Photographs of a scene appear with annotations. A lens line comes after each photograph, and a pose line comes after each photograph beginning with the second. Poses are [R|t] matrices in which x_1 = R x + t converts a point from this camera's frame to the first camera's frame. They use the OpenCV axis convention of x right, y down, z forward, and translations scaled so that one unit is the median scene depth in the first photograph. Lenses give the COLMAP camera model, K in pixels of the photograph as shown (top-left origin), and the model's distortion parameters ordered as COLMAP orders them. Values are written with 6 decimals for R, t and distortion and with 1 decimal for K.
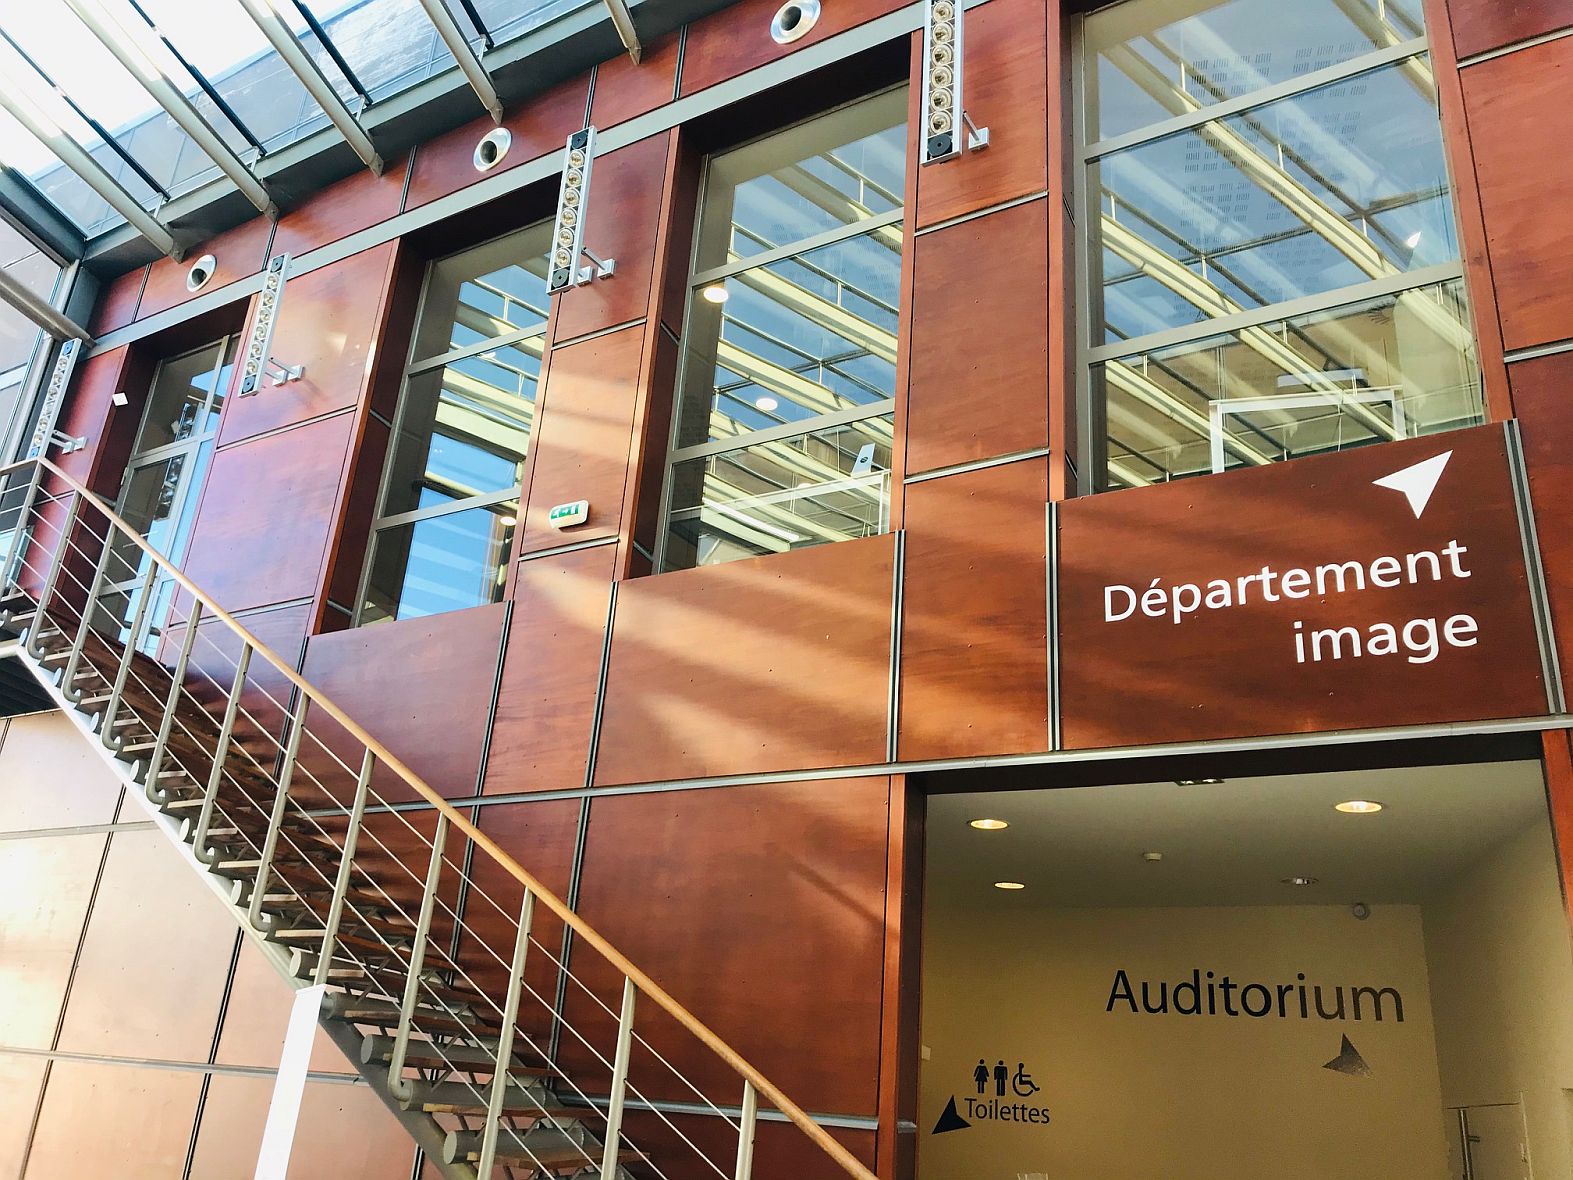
lens RADIAL K [[1287.1, 0, 765.5], [0, 1287.1, 585.4], [0, 0, 1]] dist [0.018507, -0.009667]
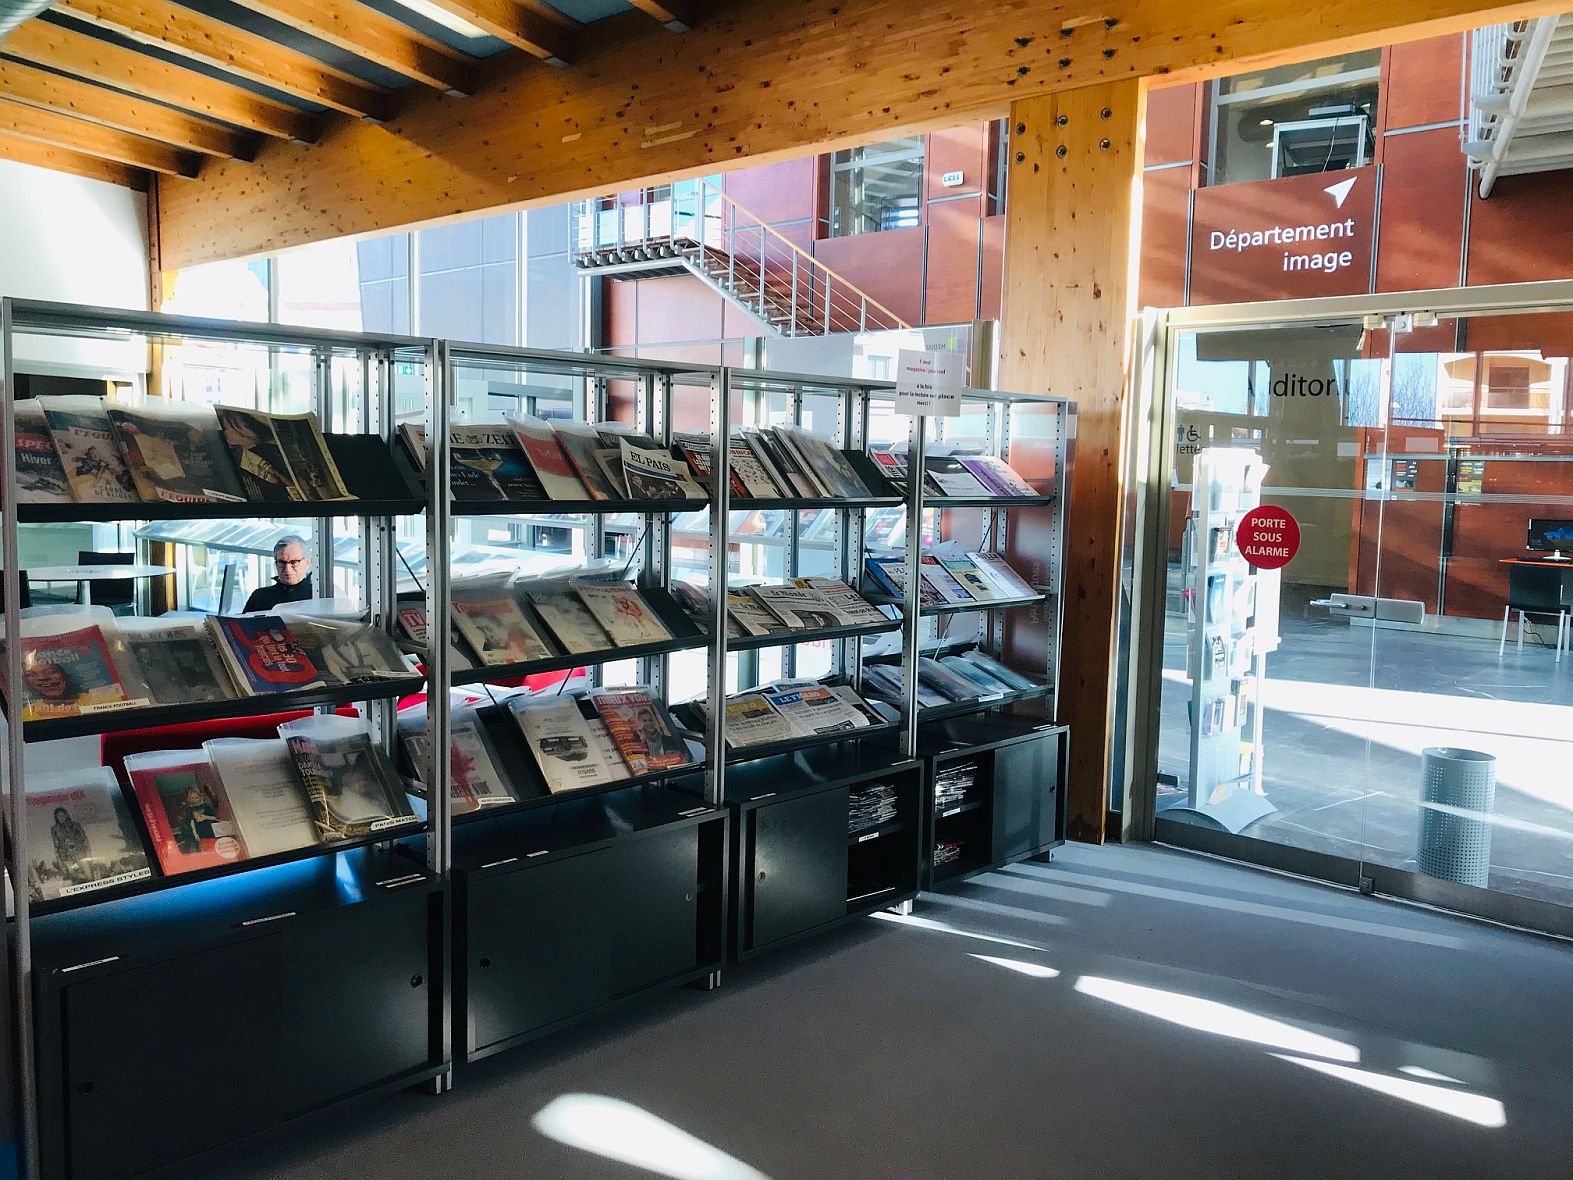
lens RADIAL K [[1287.1, 0, 765.5], [0, 1287.1, 585.4], [0, 0, 1]] dist [0.018507, -0.009667]
pose [[0.978216, -0.033379, -0.204889, -0.072005], [0.123128, 0.887925, 0.443204, -0.607815], [0.167132, -0.458776, 0.872692, -1.564809]]
